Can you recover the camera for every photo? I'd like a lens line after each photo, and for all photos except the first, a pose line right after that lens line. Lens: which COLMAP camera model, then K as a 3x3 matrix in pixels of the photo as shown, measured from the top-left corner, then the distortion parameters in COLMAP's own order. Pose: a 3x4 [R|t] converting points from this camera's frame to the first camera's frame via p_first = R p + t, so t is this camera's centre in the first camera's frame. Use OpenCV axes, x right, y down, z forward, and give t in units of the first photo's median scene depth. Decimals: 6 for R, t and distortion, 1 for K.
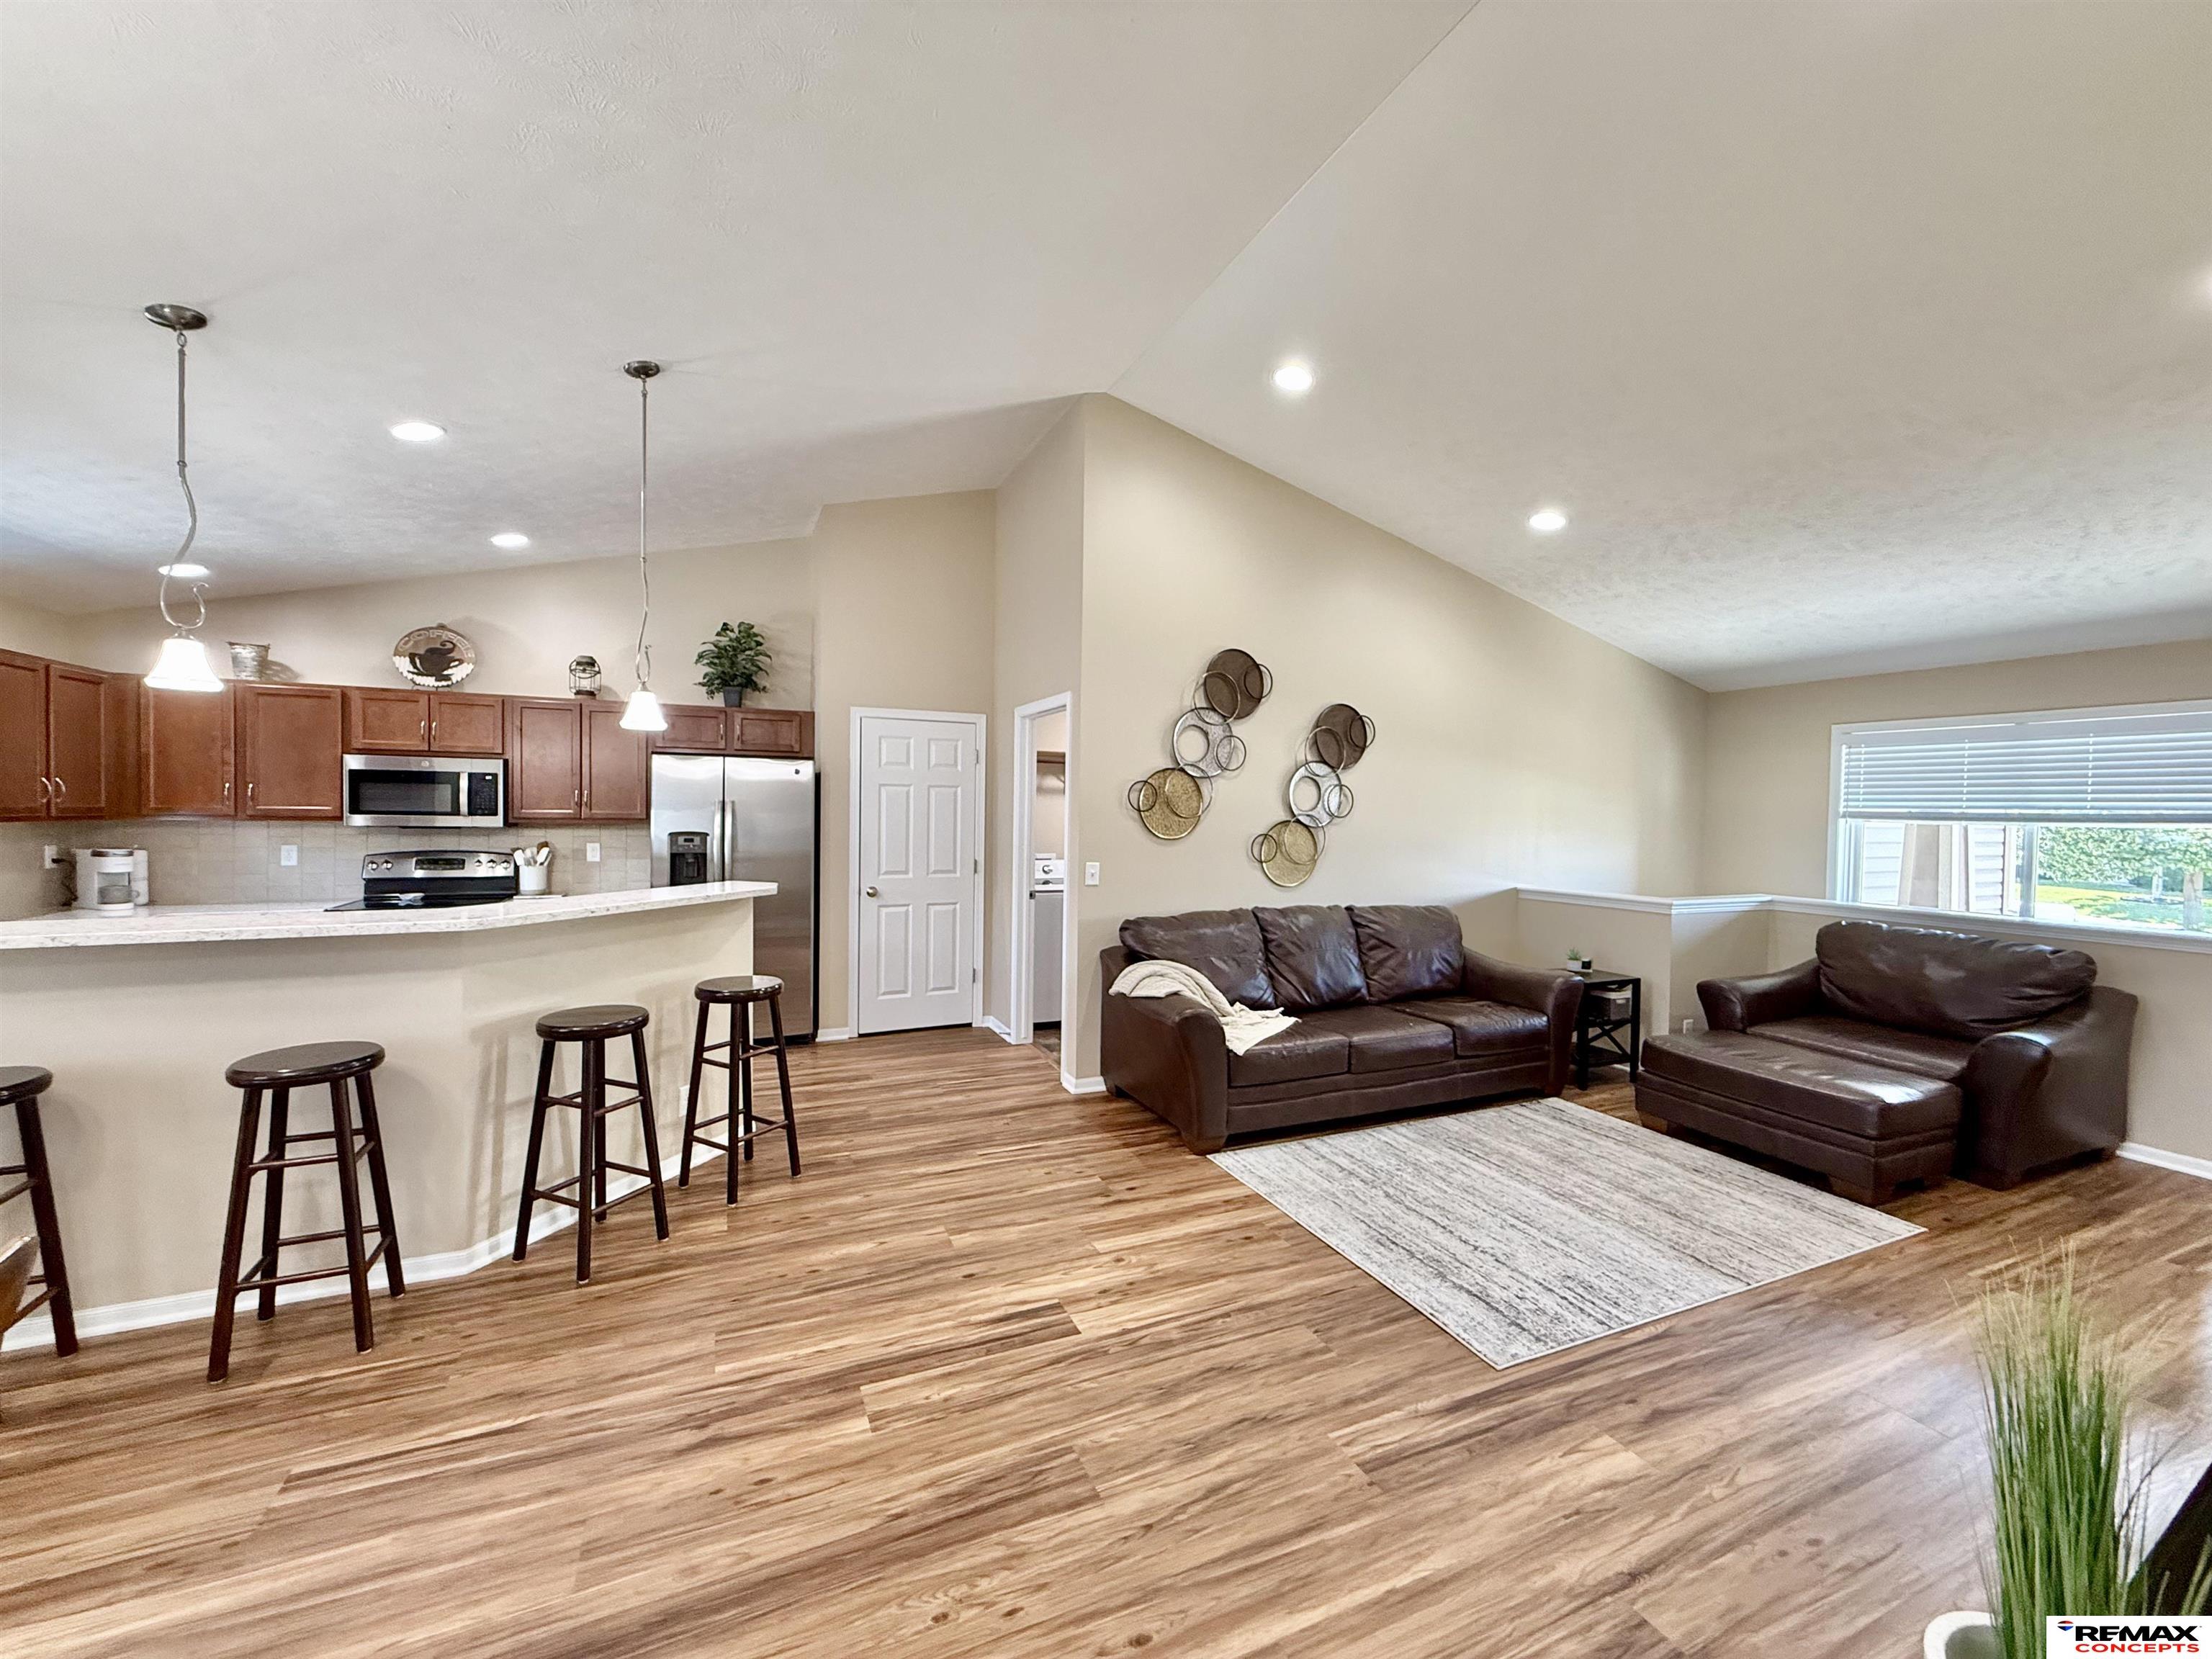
lens RADIAL K [[883.7, 0, 1101.4], [0, 883.7, 828.4], [0, 0, 1]] dist [-0.000655, 0.000469]
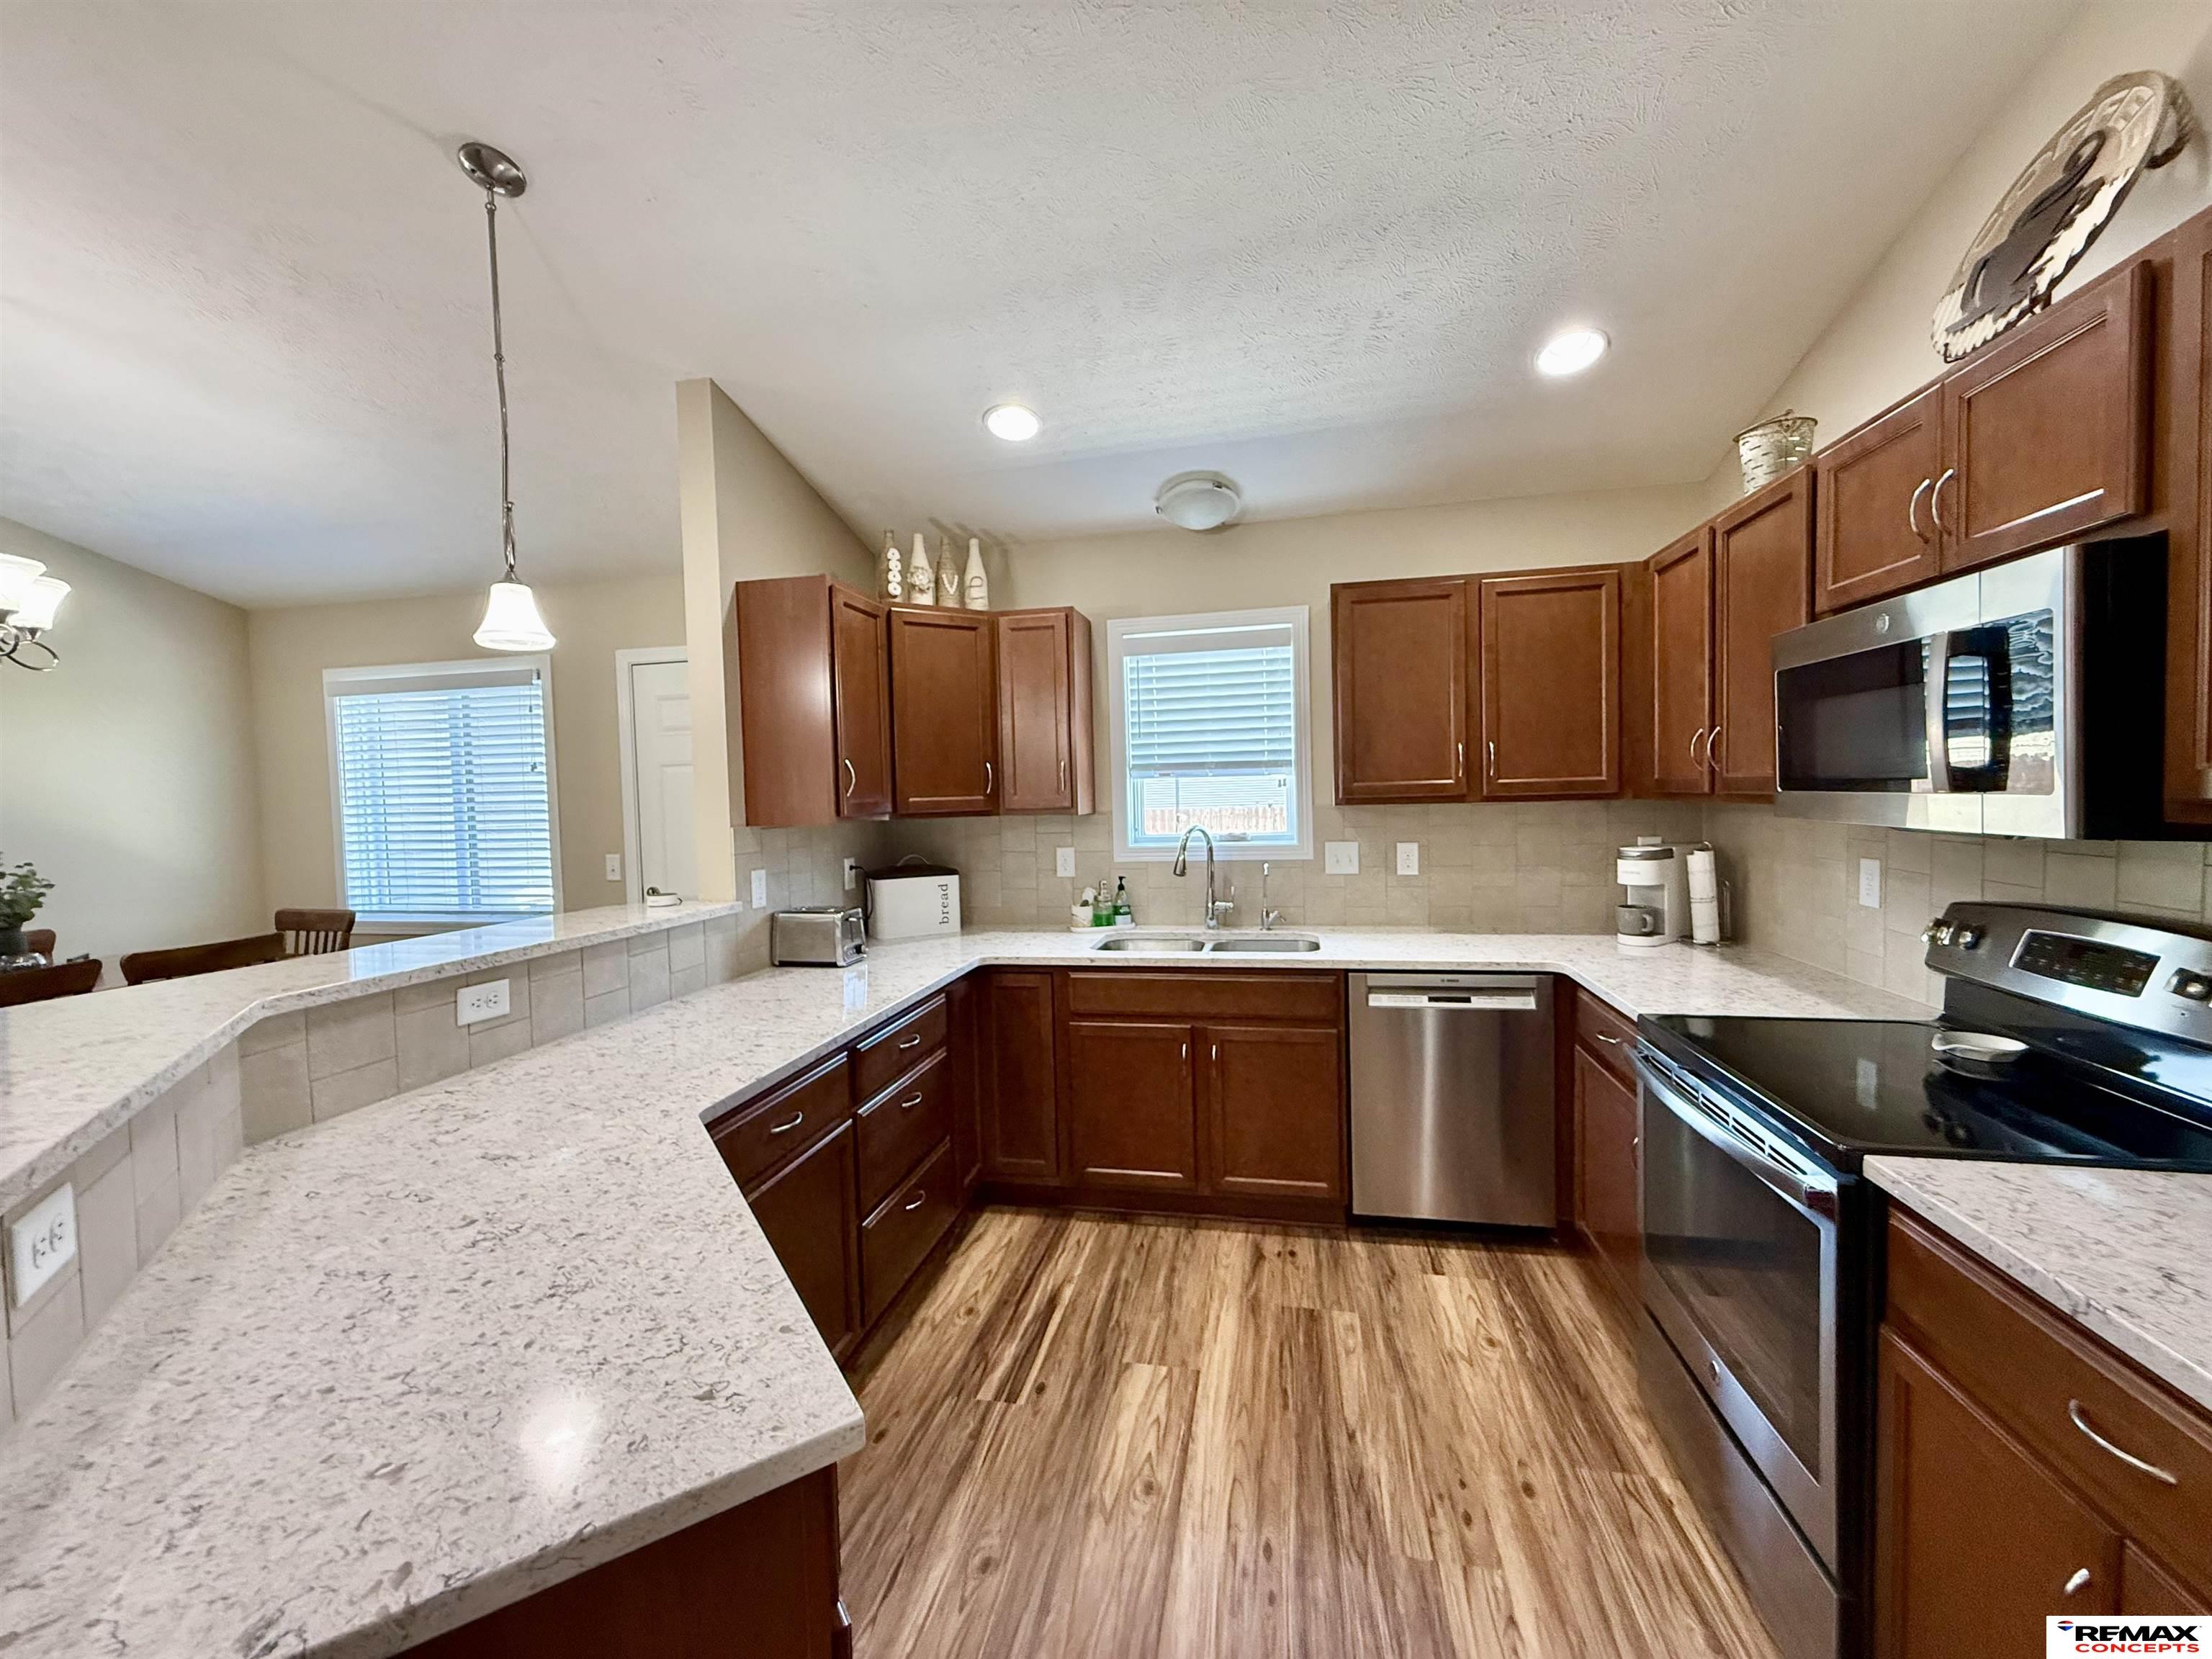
lens RADIAL K [[883.7, 0, 1098.6], [0, 883.7, 832.4], [0, 0, 1]] dist [-0.000655, 0.000469]
pose [[-0.584799, 0.039332, -0.810224, -0.556999], [0.000017, 0.998824, 0.048475, -0.024325], [0.811178, 0.028334, -0.584113, 1.501635]]
